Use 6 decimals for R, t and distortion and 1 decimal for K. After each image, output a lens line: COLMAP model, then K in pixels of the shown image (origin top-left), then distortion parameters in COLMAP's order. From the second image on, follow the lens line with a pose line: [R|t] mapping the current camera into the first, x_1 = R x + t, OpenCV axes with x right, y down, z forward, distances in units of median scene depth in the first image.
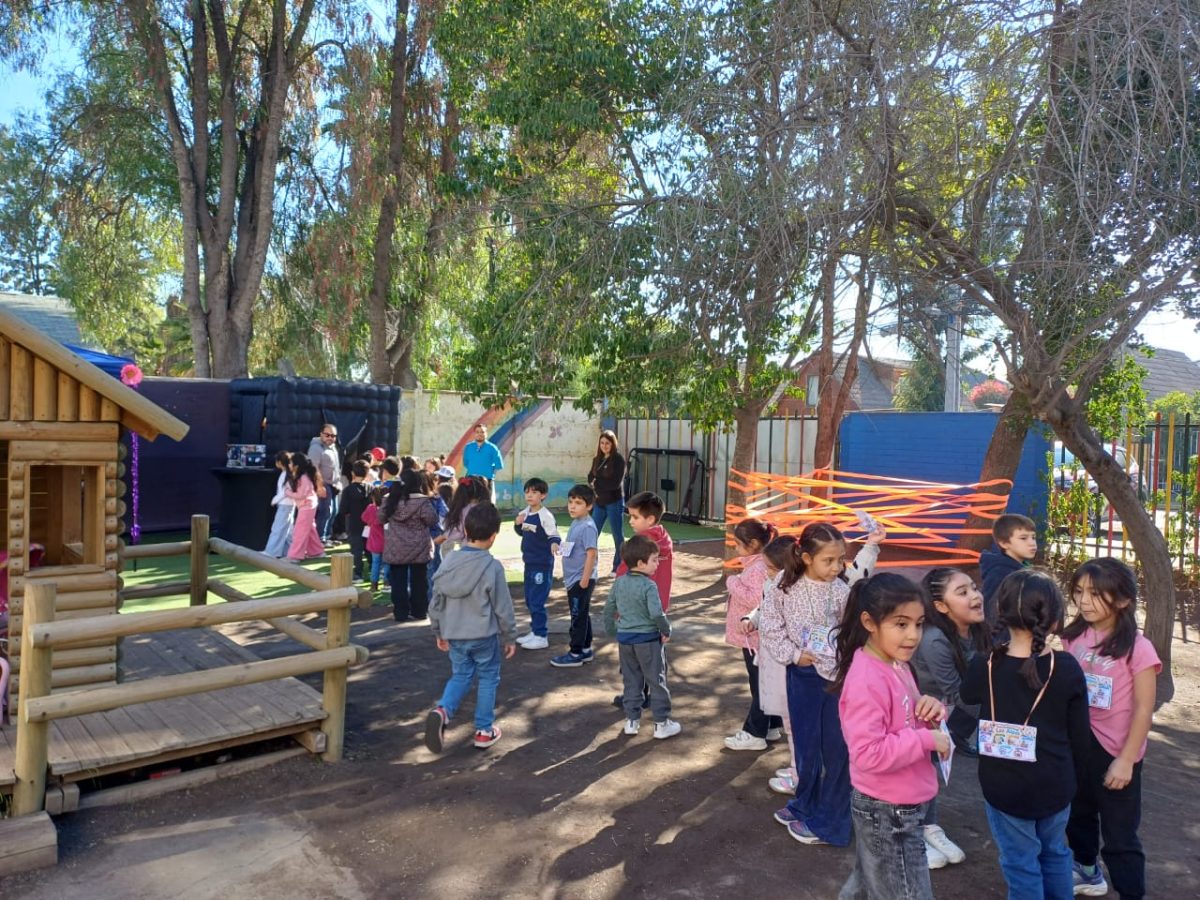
lens RADIAL K [[855.9, 0, 605.0], [0, 855.9, 450.1], [0, 0, 1]] dist [0.088085, -0.074046]
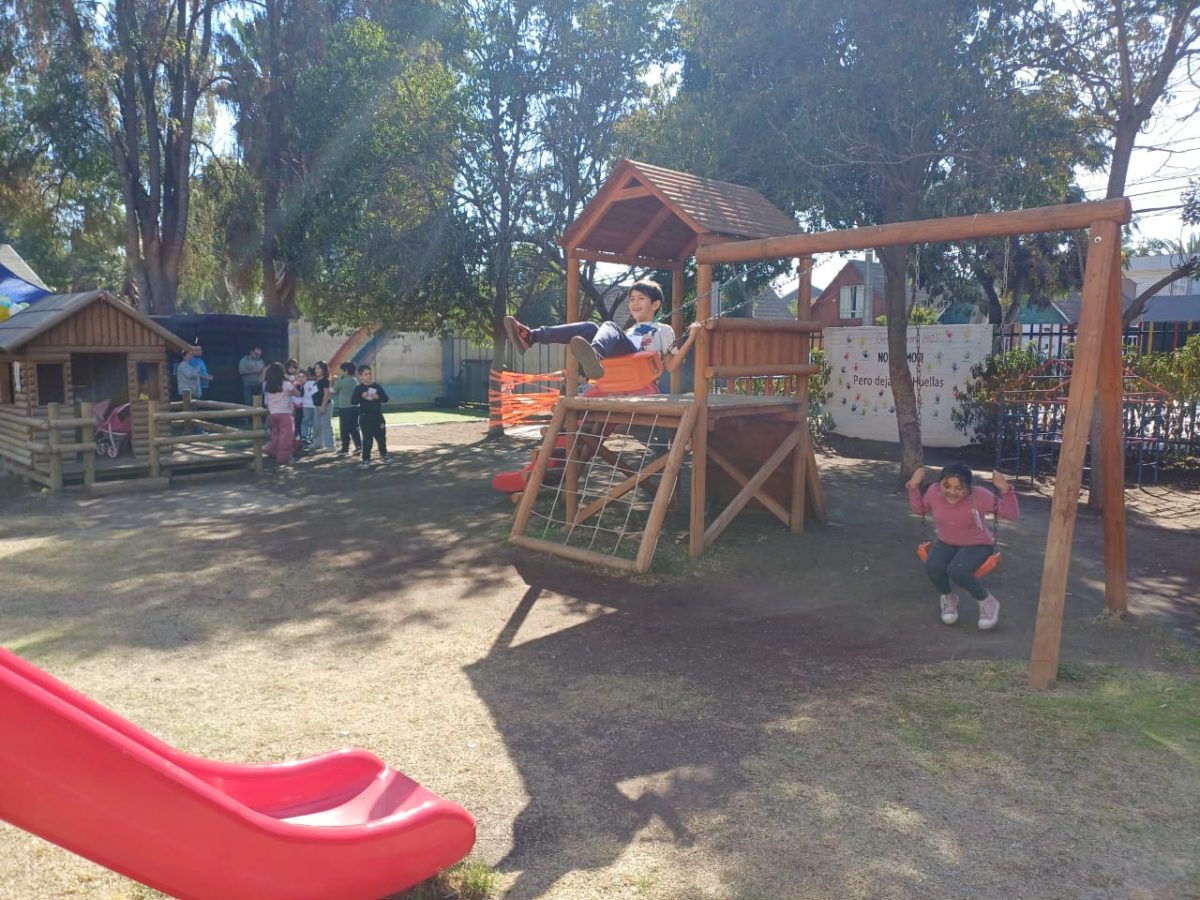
lens RADIAL K [[913.0, 0, 604.3], [0, 913.0, 450.3], [0, 0, 1]] dist [0.069517, -0.035615]
pose [[0.996539, -0.025796, 0.079019, 0.169304], [0.018595, 0.995719, 0.090544, 0.017428], [-0.081016, -0.088761, 0.992753, -0.613373]]
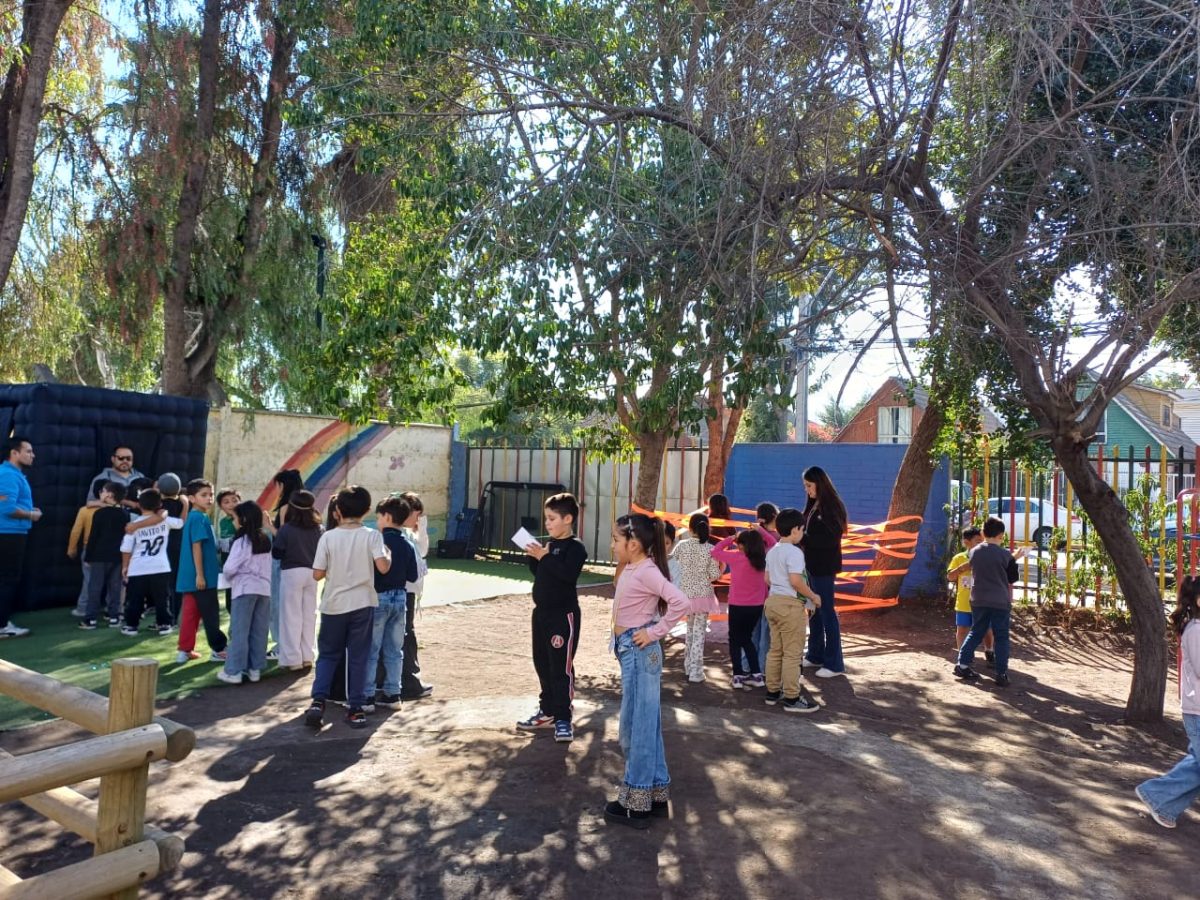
lens RADIAL K [[855.9, 0, 605.0], [0, 855.9, 450.1], [0, 0, 1]] dist [0.088085, -0.074046]
pose [[0.977379, 0.014784, 0.210977, -0.044365], [-0.005123, 0.998916, -0.046264, 0.006707], [-0.211432, 0.044136, 0.976396, 0.133170]]
